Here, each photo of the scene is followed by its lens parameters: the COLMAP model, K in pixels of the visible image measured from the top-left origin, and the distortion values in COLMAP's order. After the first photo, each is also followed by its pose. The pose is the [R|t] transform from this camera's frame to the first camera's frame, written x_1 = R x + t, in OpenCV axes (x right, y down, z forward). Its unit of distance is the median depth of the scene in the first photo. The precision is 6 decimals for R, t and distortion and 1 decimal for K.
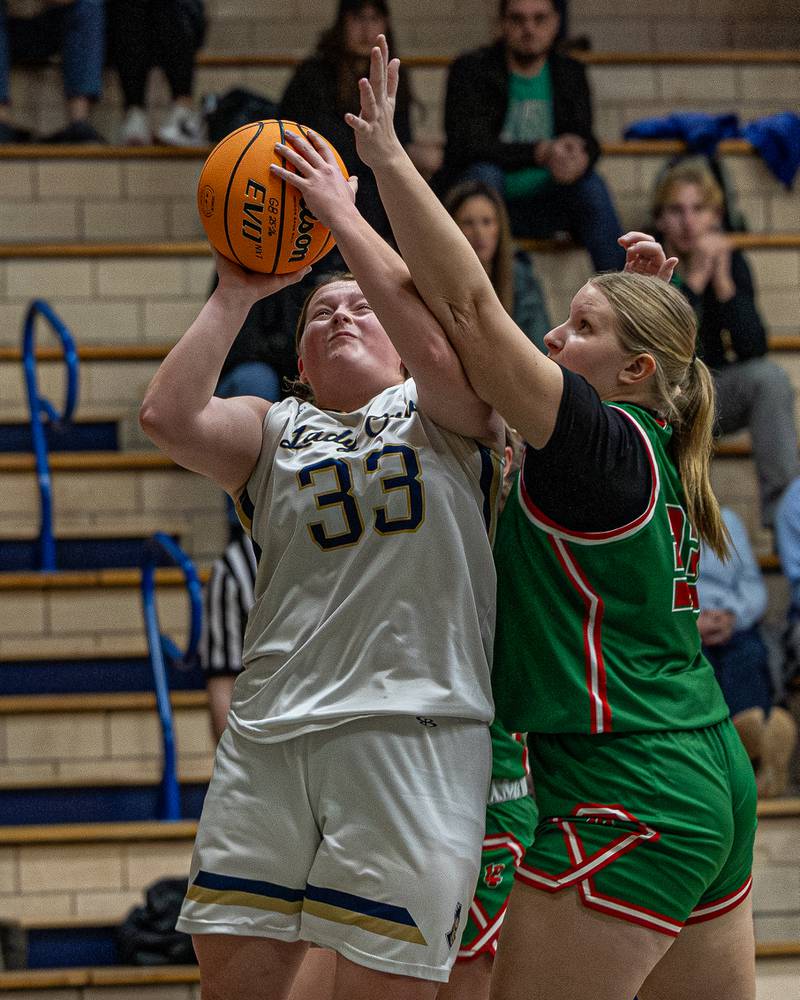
lens RADIAL K [[3362.1, 0, 401.5], [0, 3362.1, 501.8], [0, 0, 1]] dist [-0.066690, 0.000000]
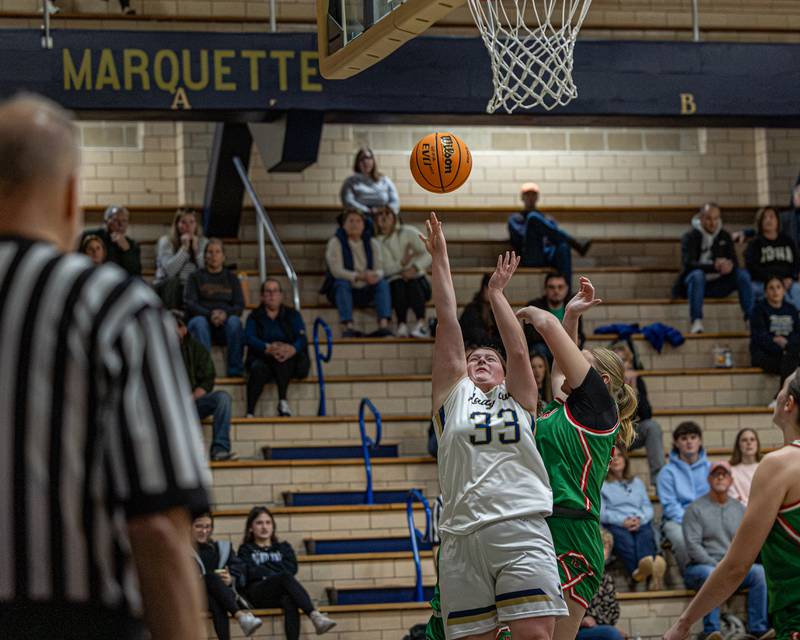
lens RADIAL K [[2689.7, 0, 399.0], [0, 2689.7, 320.0], [0, 0, 1]] dist [-0.066690, 0.000000]
pose [[0.999966, -0.007622, -0.003202, -0.075813], [0.007118, 0.990741, -0.135578, 0.158237], [0.004206, 0.135551, 0.990761, -1.030782]]
